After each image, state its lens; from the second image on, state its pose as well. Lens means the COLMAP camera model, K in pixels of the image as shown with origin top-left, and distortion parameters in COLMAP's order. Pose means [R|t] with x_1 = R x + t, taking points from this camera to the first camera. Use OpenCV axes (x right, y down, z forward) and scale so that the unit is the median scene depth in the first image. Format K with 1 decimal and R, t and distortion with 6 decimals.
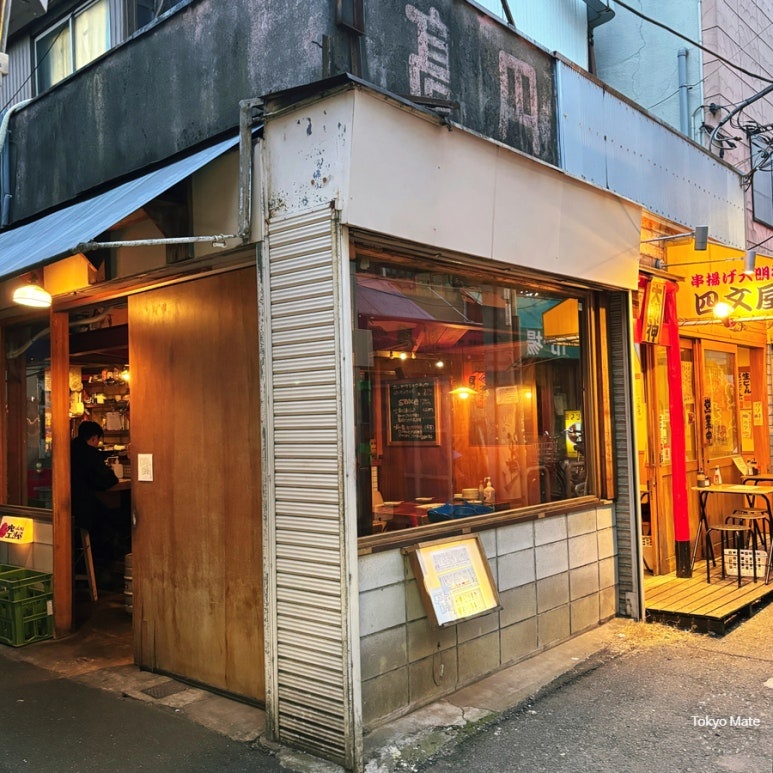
lens RADIAL K [[813.9, 0, 386.5], [0, 813.9, 386.5], [0, 0, 1]] dist [0.034277, 0.015293]
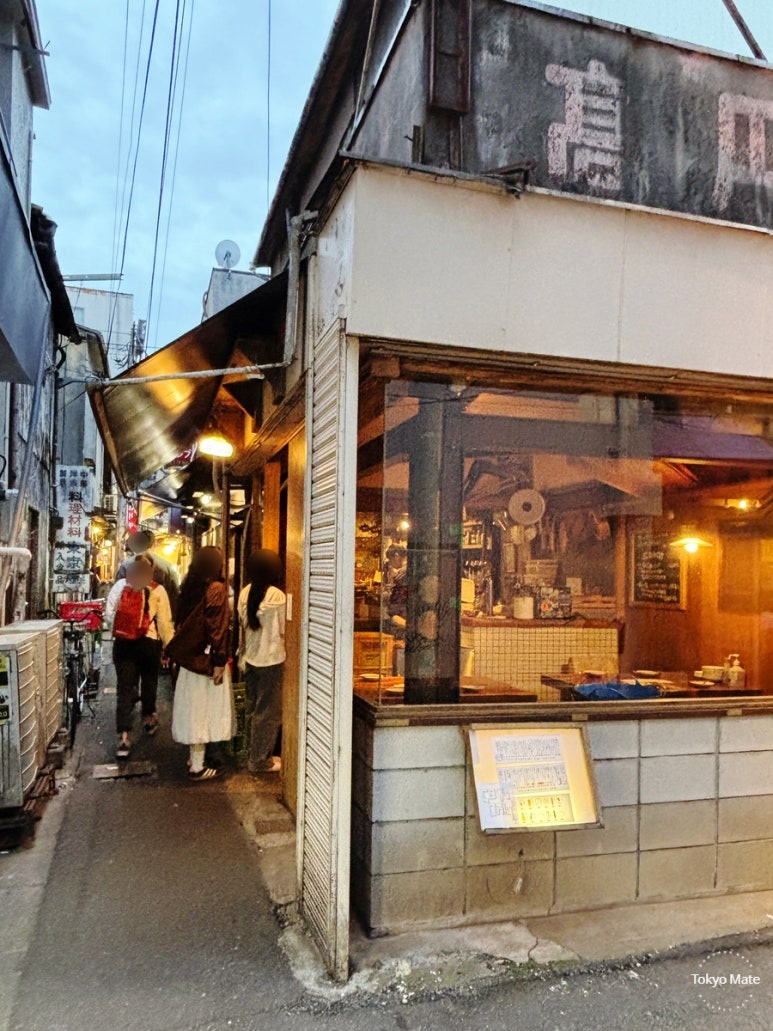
lens RADIAL K [[743.0, 0, 385.3], [0, 743.0, 549.1], [0, 0, 1]] dist [0.003258, -0.001760]
pose [[0.834853, 0.030248, -0.549642, 0.318318], [-0.022534, 0.999530, 0.020780, 0.005712], [0.550012, -0.004963, 0.835142, 0.294484]]
